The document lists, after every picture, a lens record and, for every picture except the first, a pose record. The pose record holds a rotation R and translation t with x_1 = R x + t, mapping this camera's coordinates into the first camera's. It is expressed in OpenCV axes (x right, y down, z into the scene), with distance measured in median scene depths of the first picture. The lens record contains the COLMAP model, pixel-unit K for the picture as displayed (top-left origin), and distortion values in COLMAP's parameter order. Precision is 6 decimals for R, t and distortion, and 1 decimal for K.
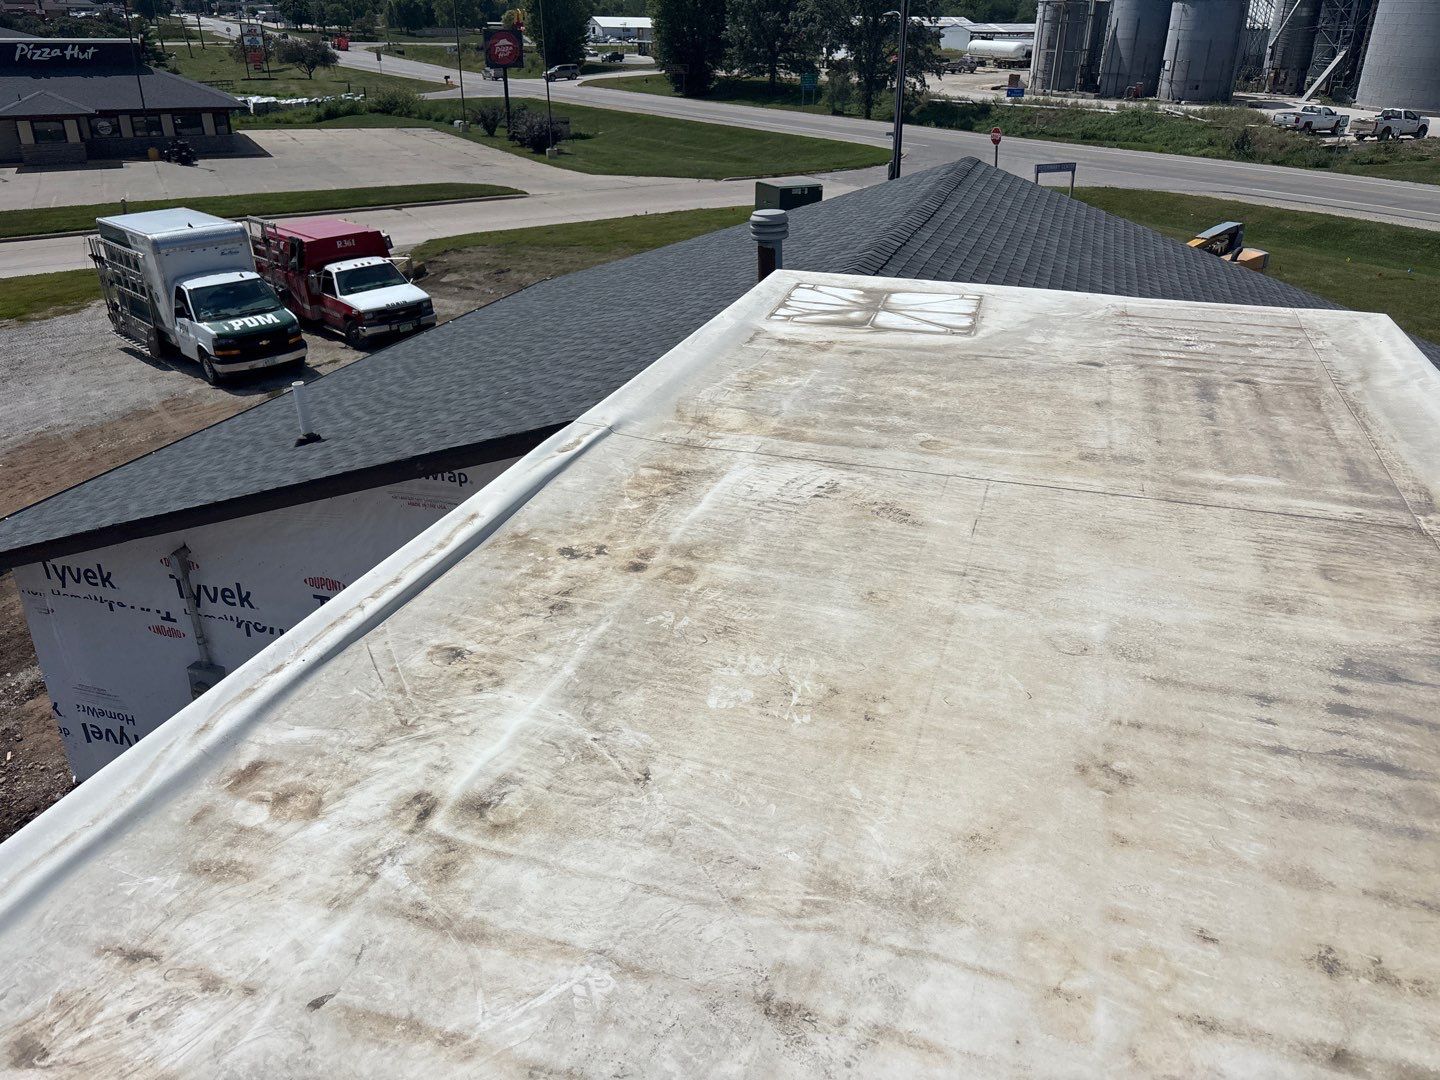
lens RADIAL K [[1124.4, 0, 721.1], [0, 1124.4, 537.8], [0, 0, 1]] dist [0.033707, -0.027282]
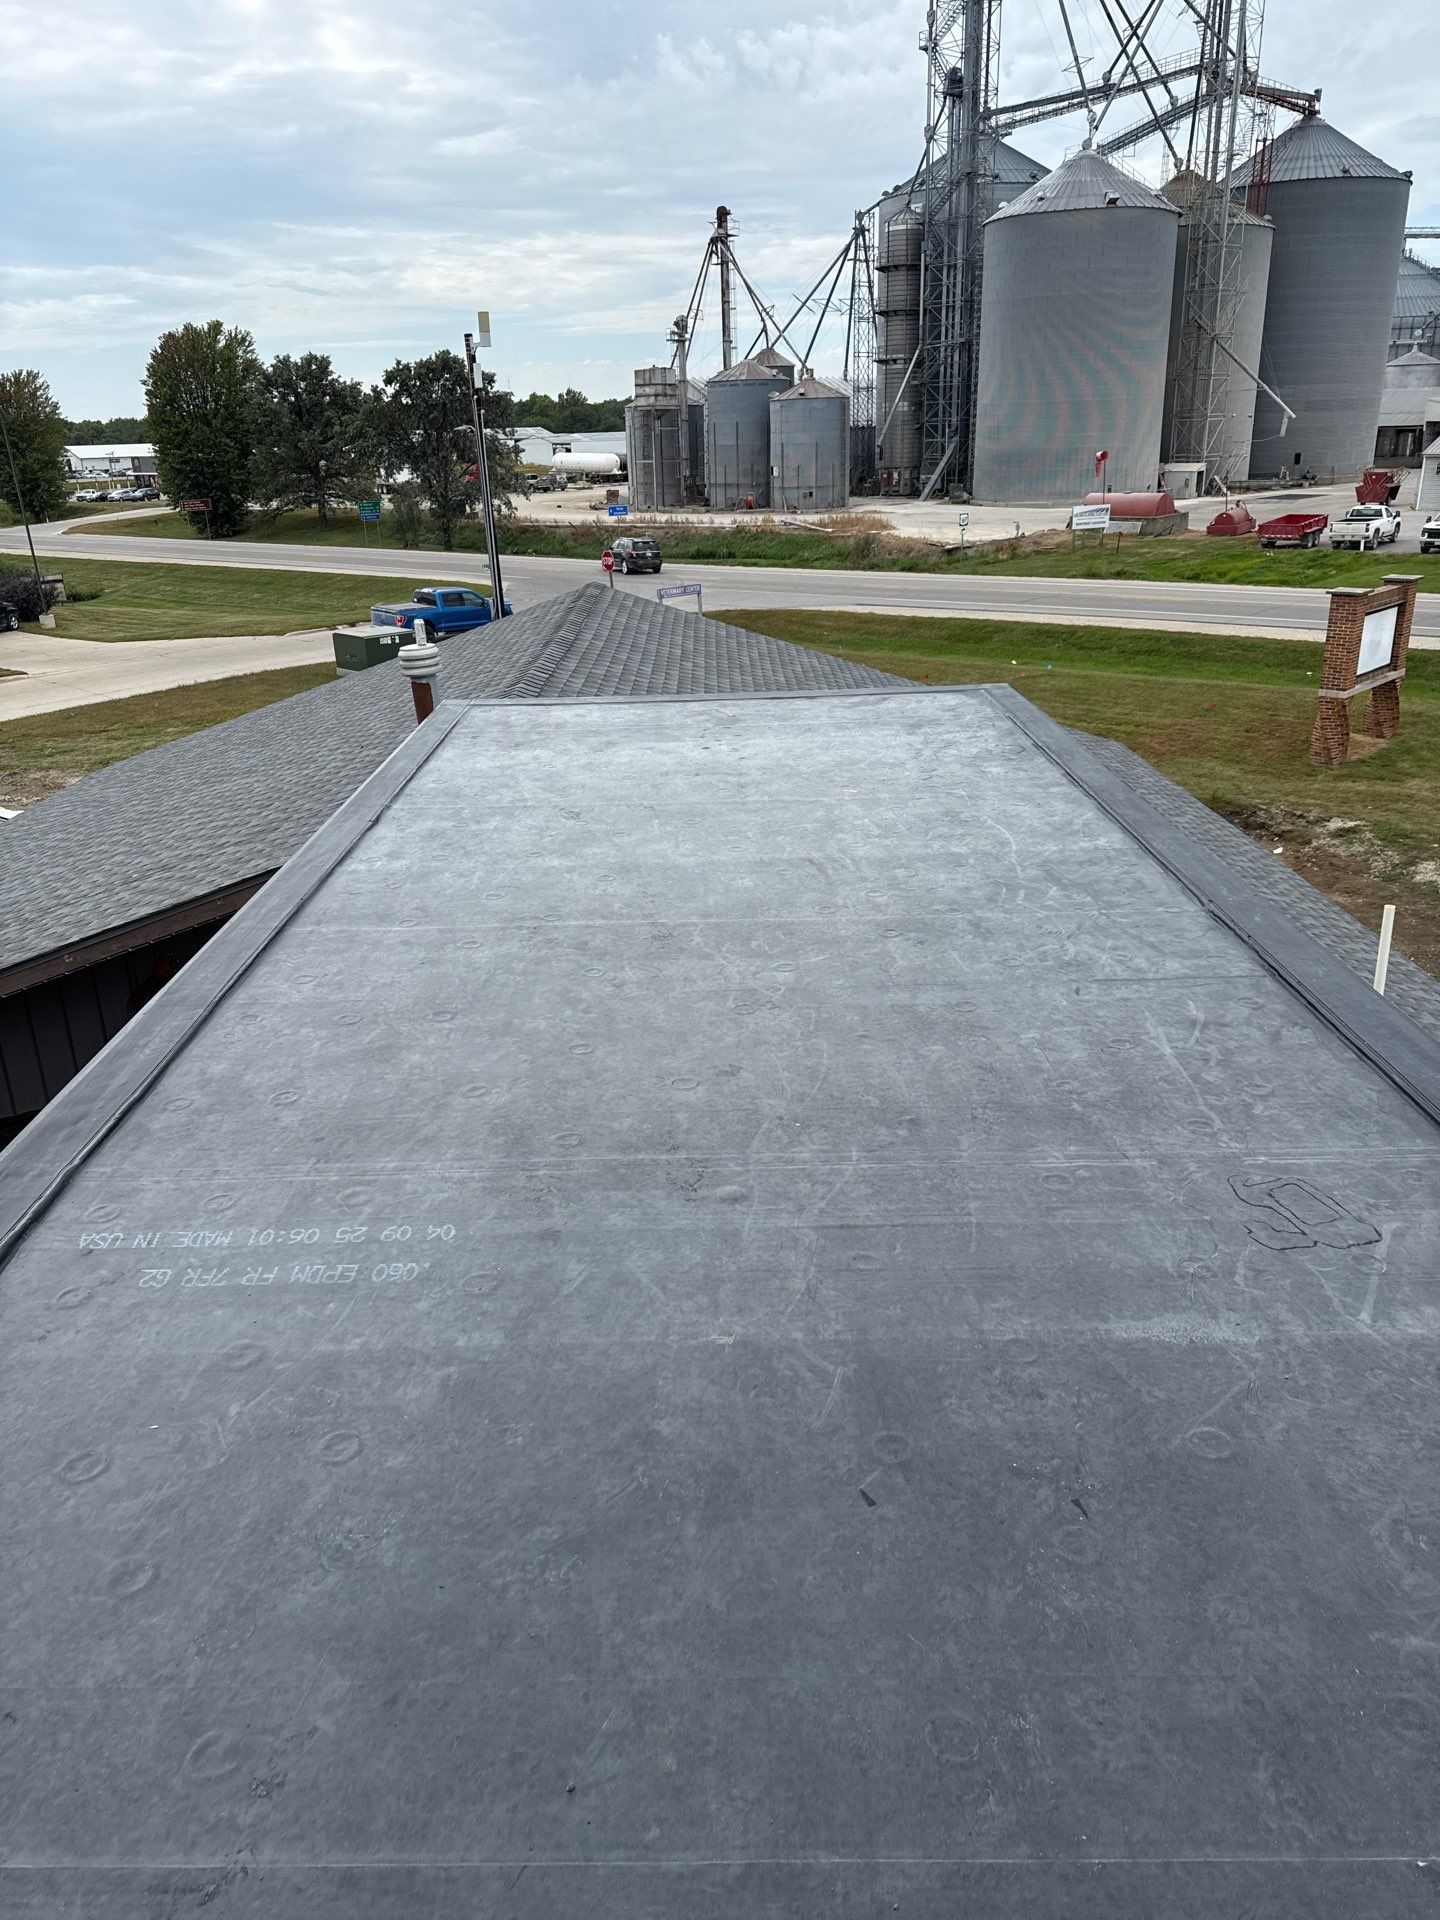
lens RADIAL K [[1367.5, 0, 726.5], [0, 1367.5, 964.2], [0, 0, 1]] dist [0.057565, -0.068888]
pose [[0.949719, -0.150904, 0.274340, -0.155459], [0.167389, 0.985175, -0.037568, 0.142277], [-0.264604, 0.081600, 0.960899, -0.366872]]
